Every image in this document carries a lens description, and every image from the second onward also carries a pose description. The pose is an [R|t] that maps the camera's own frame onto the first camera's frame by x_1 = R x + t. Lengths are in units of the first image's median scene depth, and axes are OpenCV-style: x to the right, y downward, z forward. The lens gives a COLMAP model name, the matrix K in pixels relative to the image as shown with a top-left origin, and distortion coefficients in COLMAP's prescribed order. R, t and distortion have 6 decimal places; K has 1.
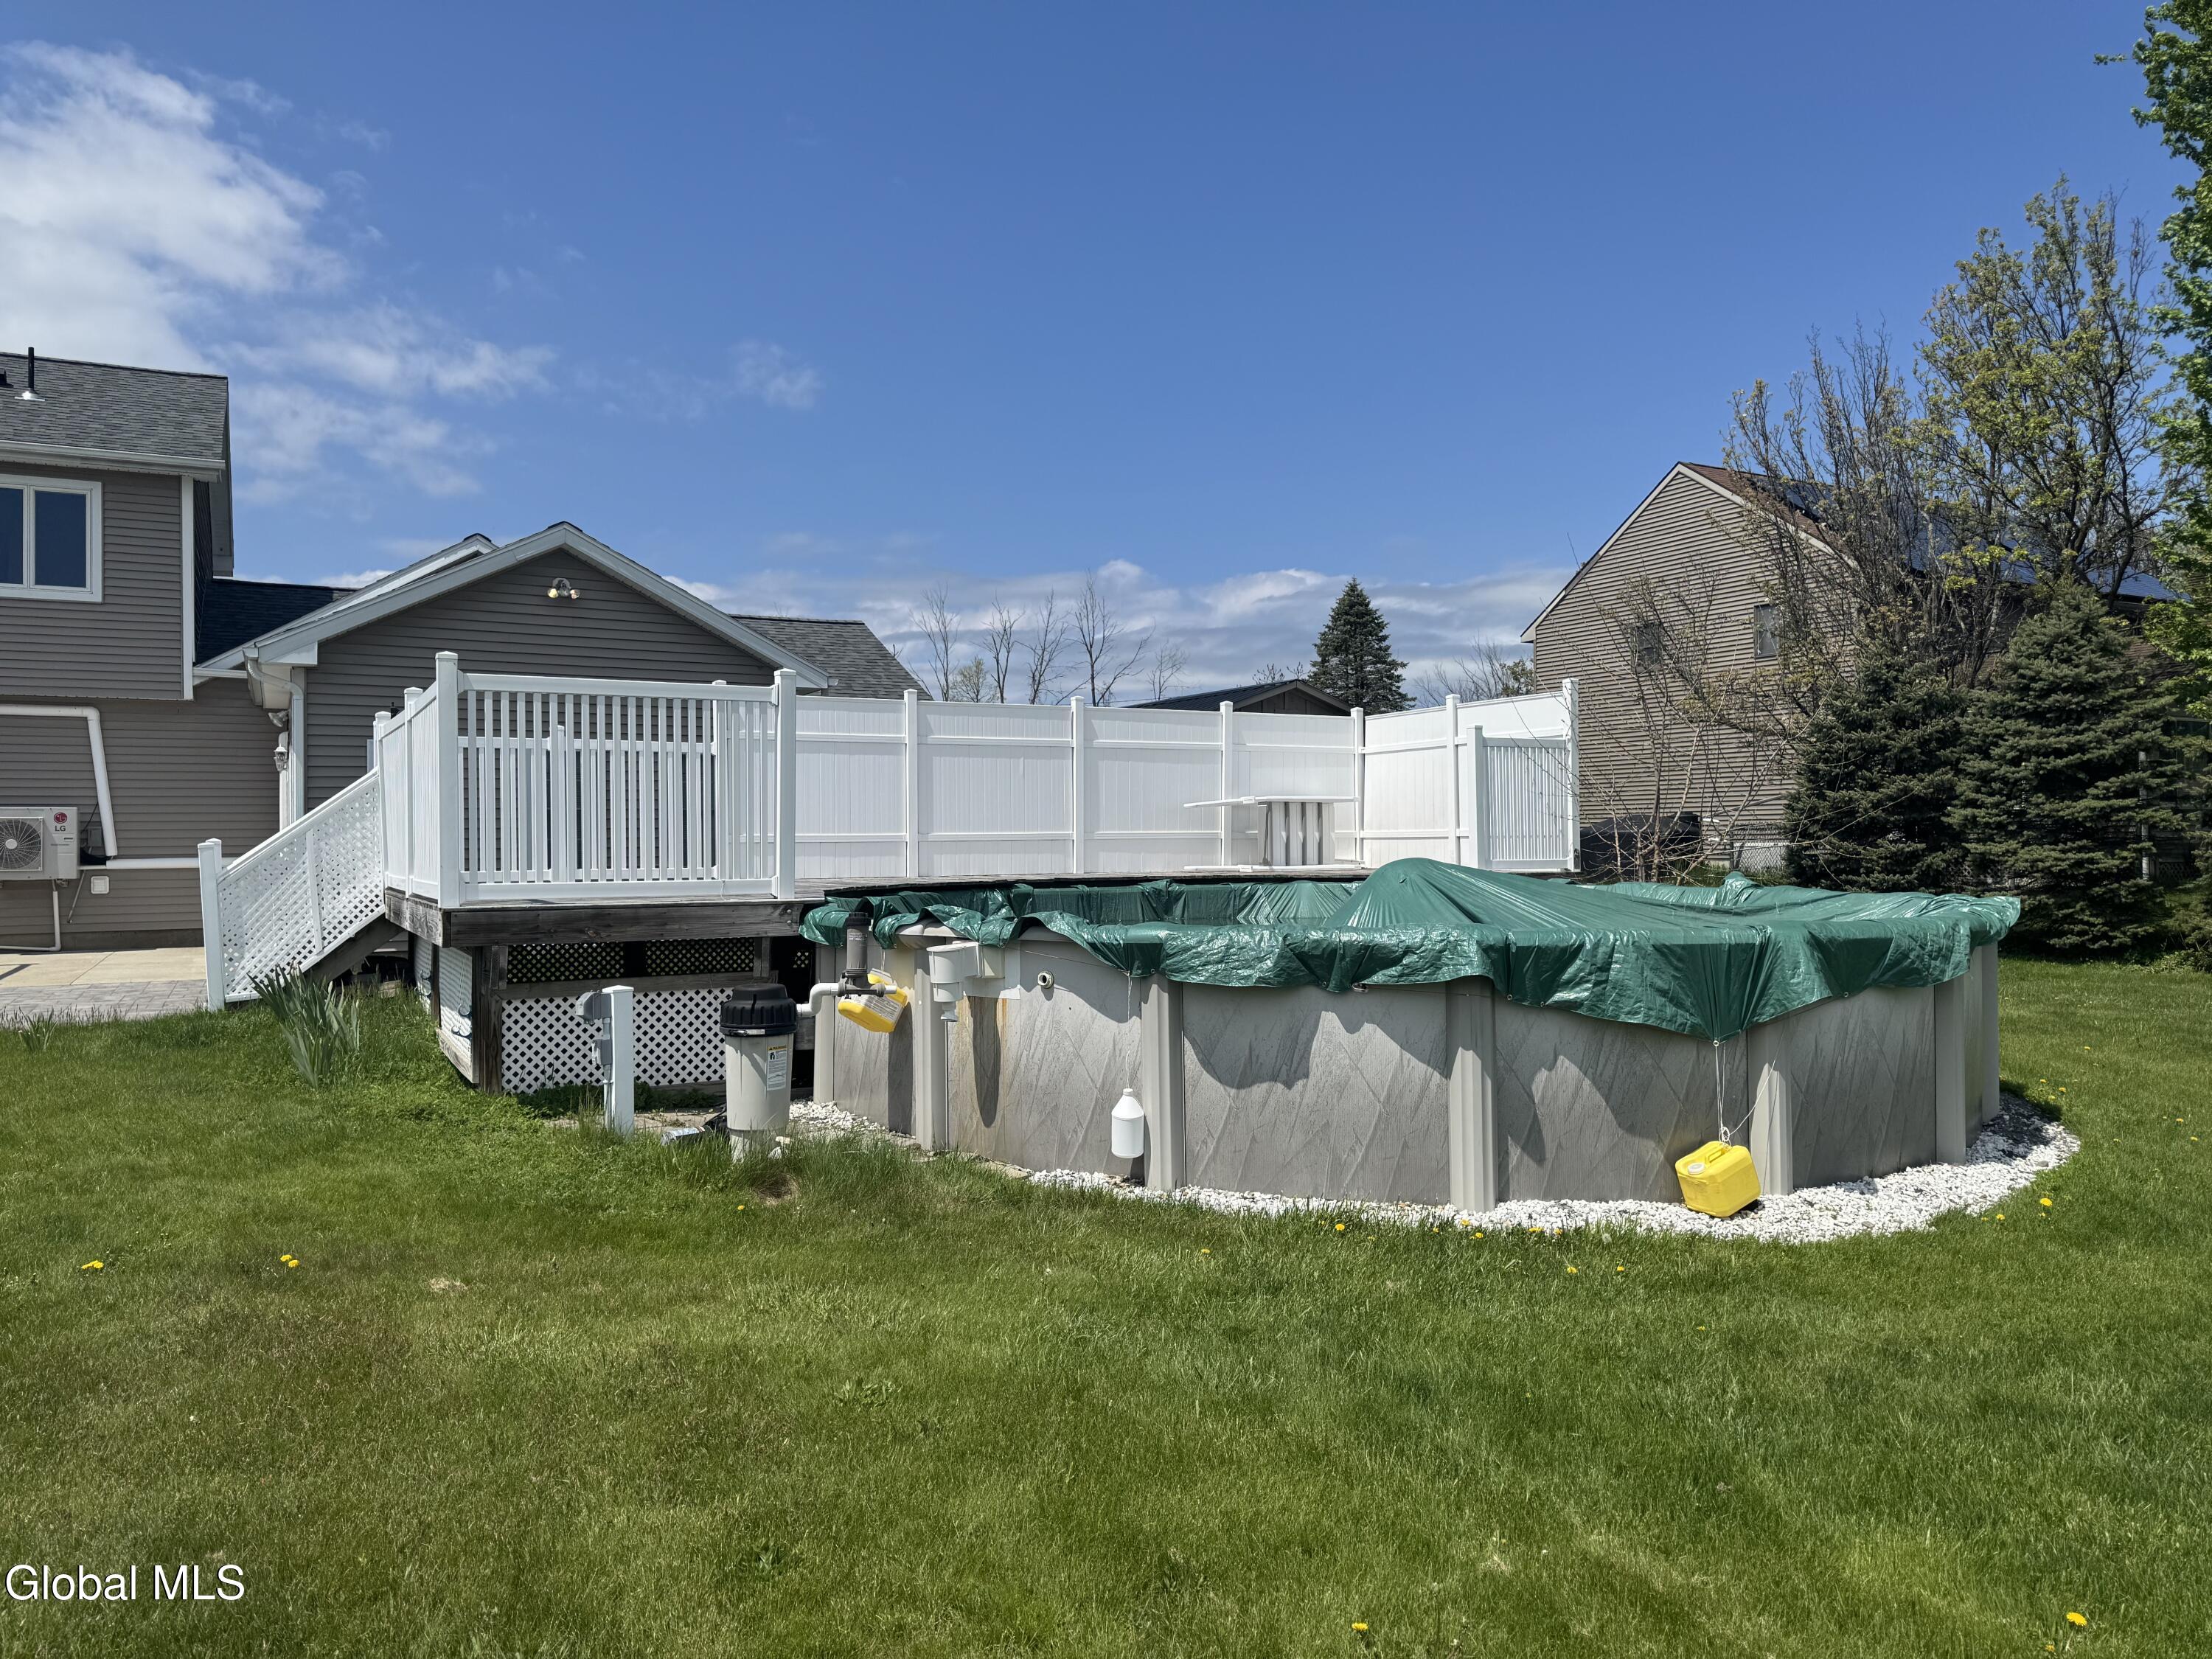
lens RADIAL K [[1614.6, 0, 1106.4], [0, 1614.6, 803.2], [0, 0, 1]] dist [0.107238, -0.125956]
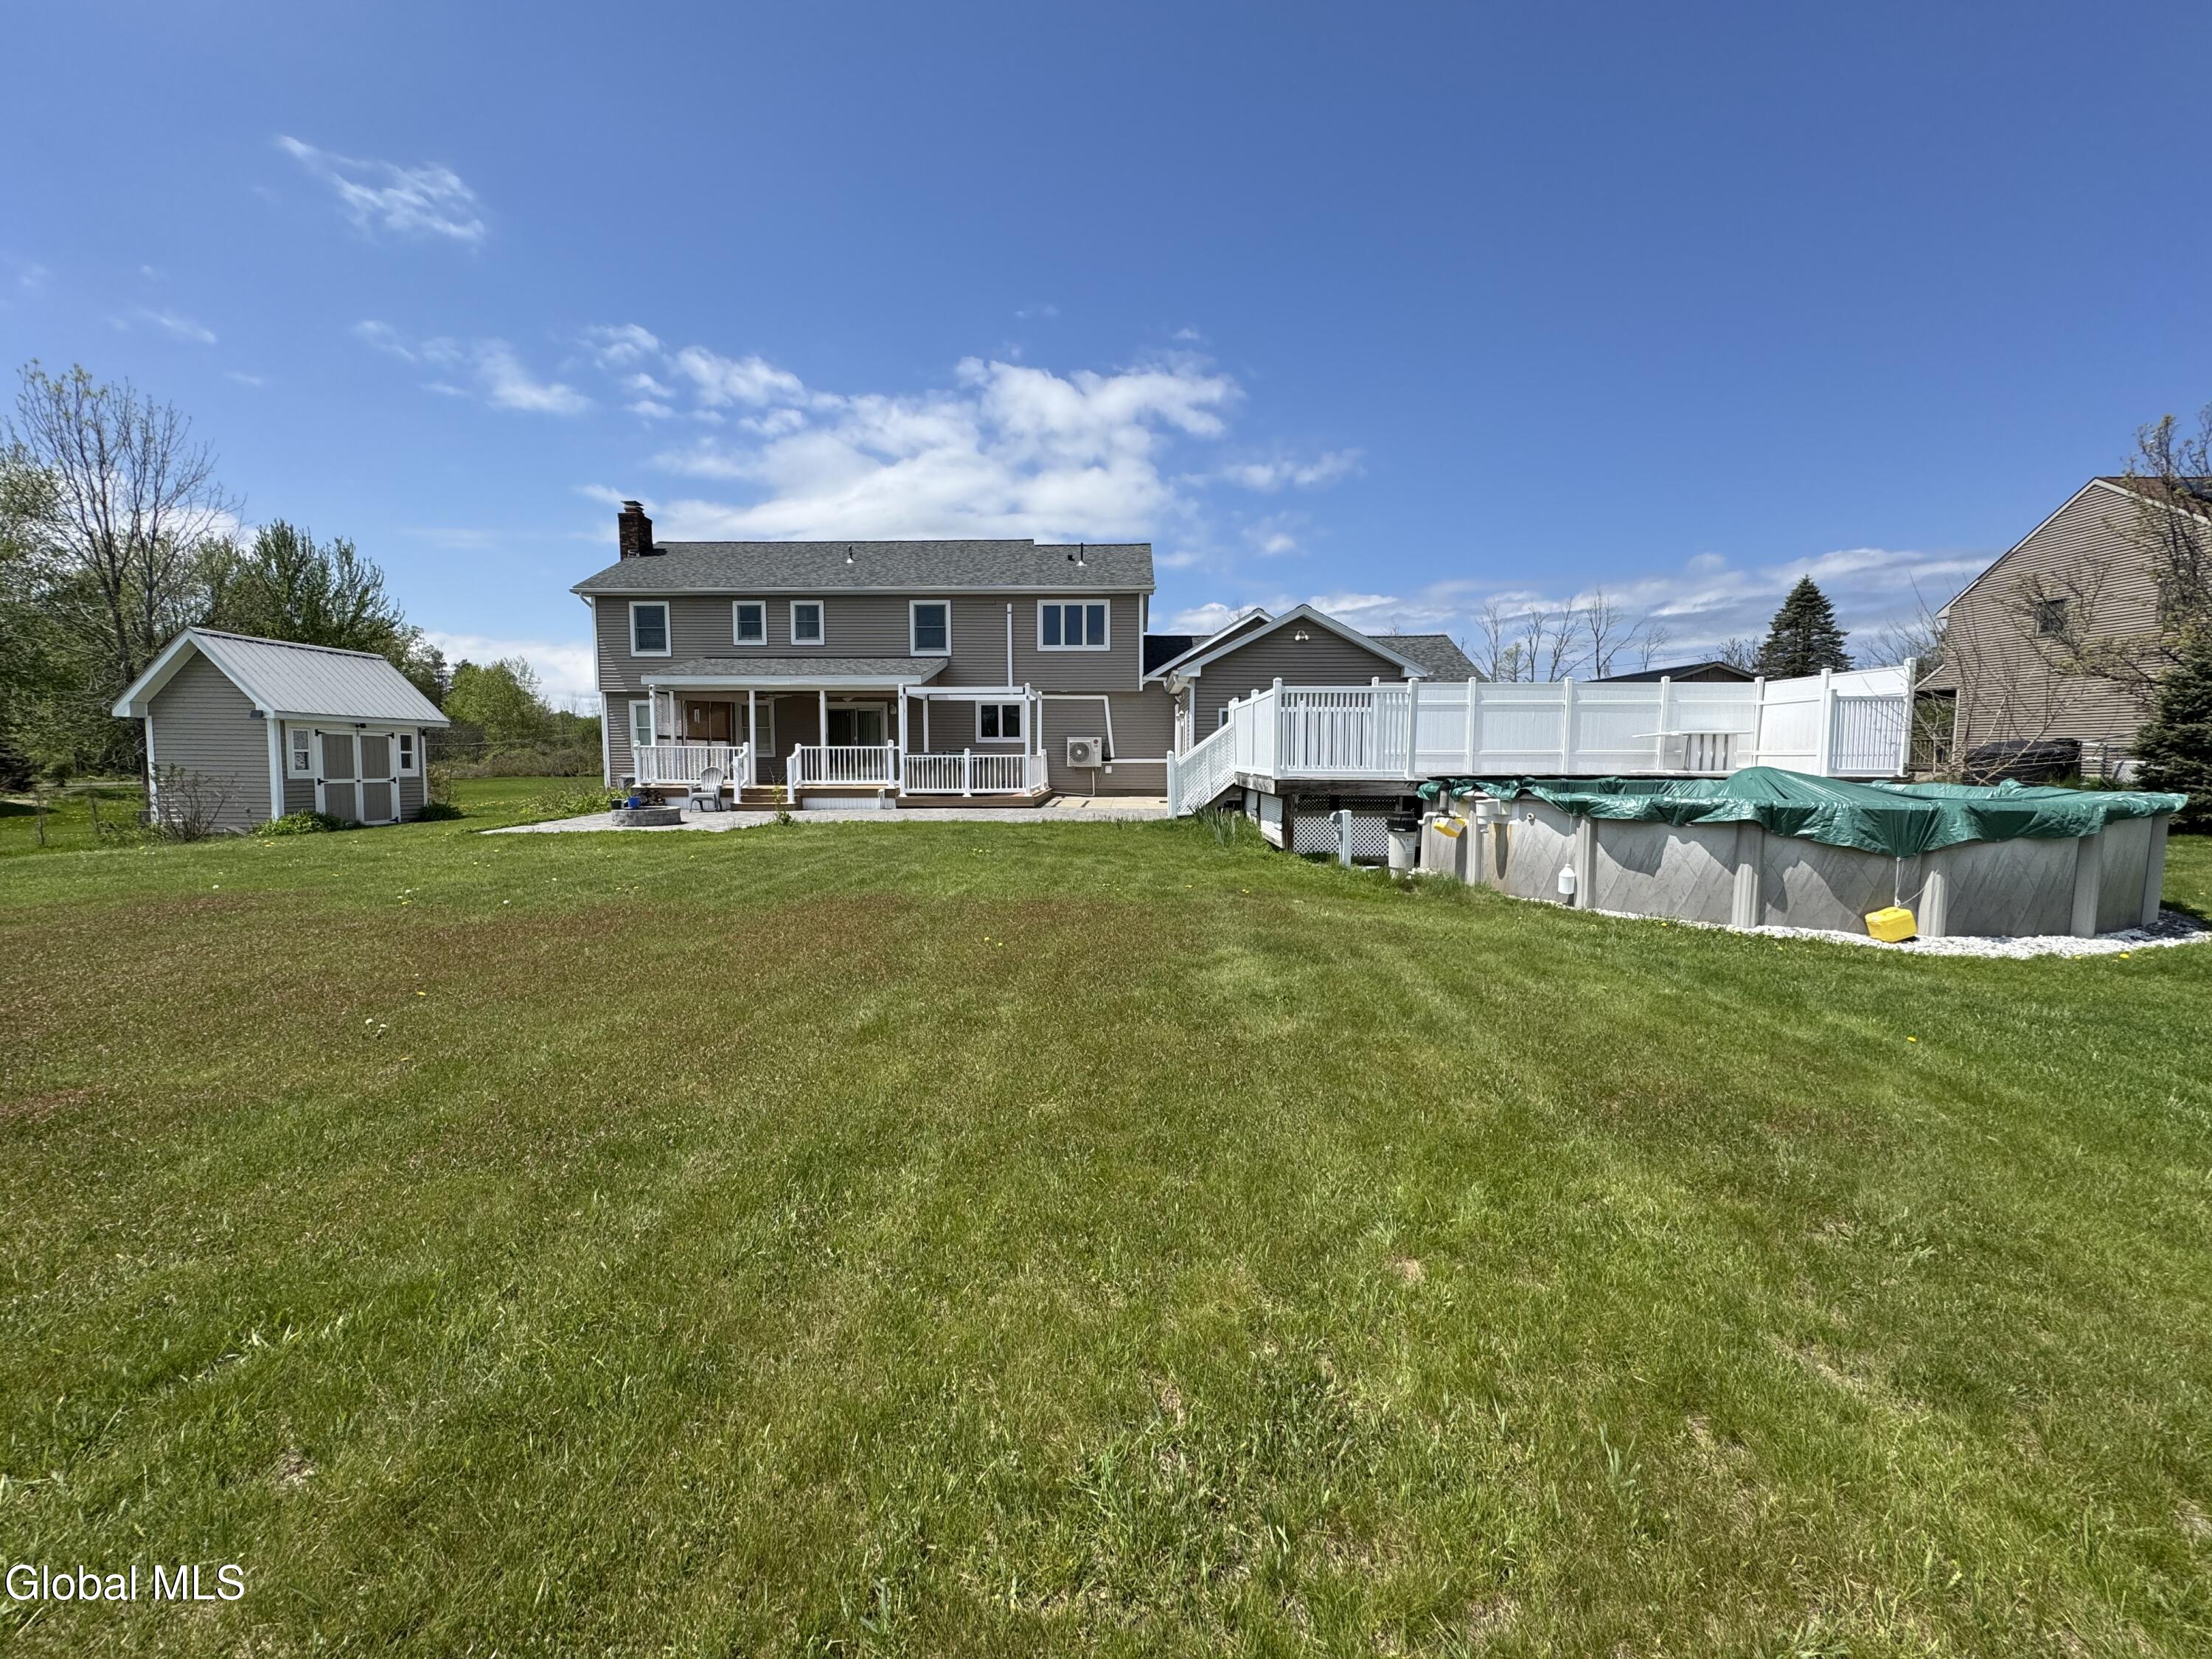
lens RADIAL K [[878.6, 0, 1106.0], [0, 878.6, 829.5], [0, 0, 1]] dist [0.002358, 0.000174]
pose [[0.872418, 0.050544, -0.486140, 0.035146], [0.002965, 0.994073, 0.108676, -0.007186], [0.488752, -0.096253, 0.867097, -0.300815]]
